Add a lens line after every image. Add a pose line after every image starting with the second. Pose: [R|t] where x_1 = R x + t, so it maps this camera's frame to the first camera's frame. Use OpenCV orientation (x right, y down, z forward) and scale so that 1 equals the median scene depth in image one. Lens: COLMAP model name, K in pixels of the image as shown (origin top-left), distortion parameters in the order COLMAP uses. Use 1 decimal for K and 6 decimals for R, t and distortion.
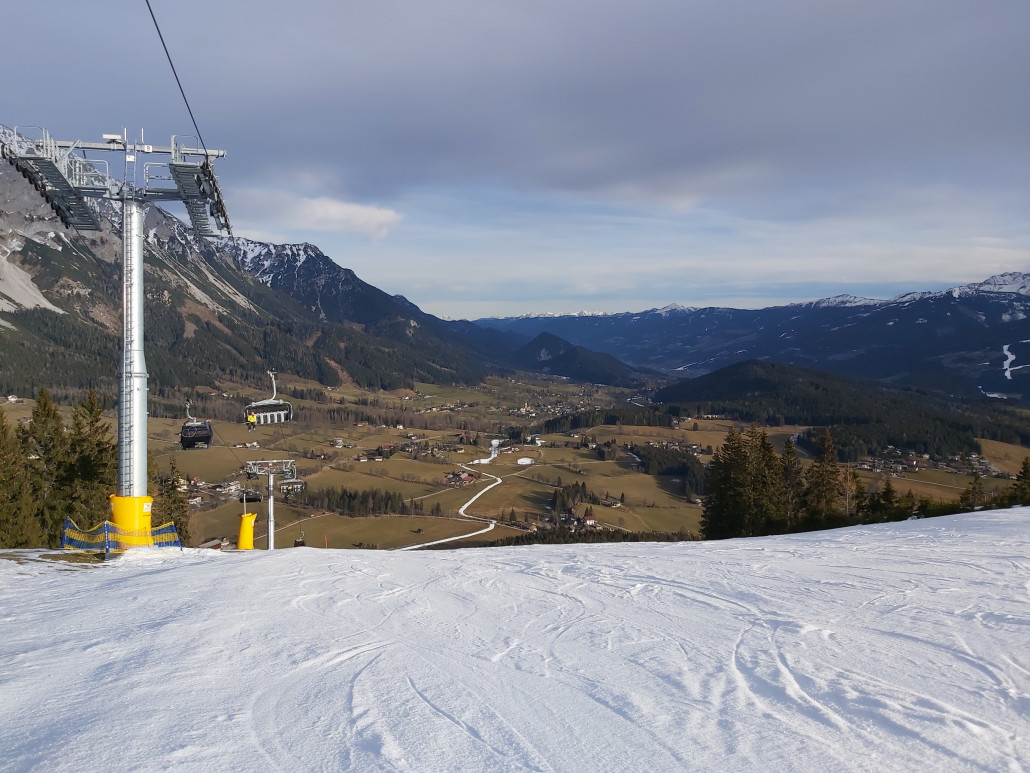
lens RADIAL K [[778.4, 0, 515.0], [0, 778.4, 386.5], [0, 0, 1]] dist [0.046655, -0.116718]
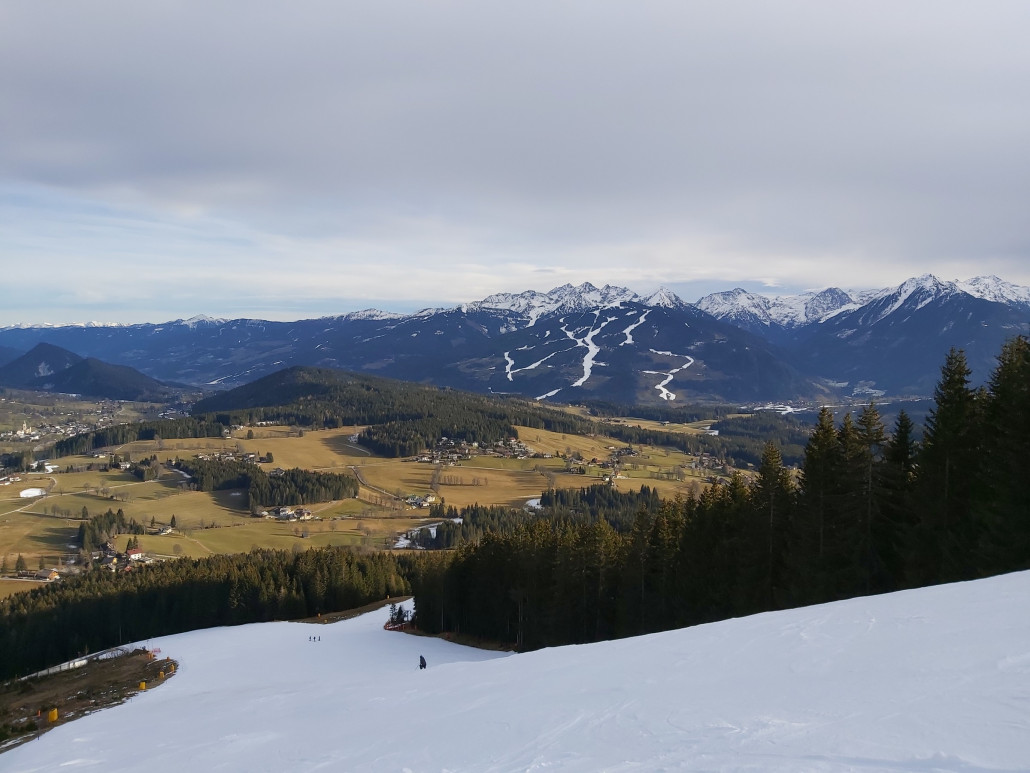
lens RADIAL K [[736.4, 0, 515.0], [0, 736.4, 386.5], [0, 0, 1]] dist [0.003675, -0.050588]
pose [[0.812212, -0.031564, 0.582508, -0.014674], [0.051015, 0.998553, -0.017025, 0.025826], [-0.581127, 0.043545, 0.812647, 0.123005]]
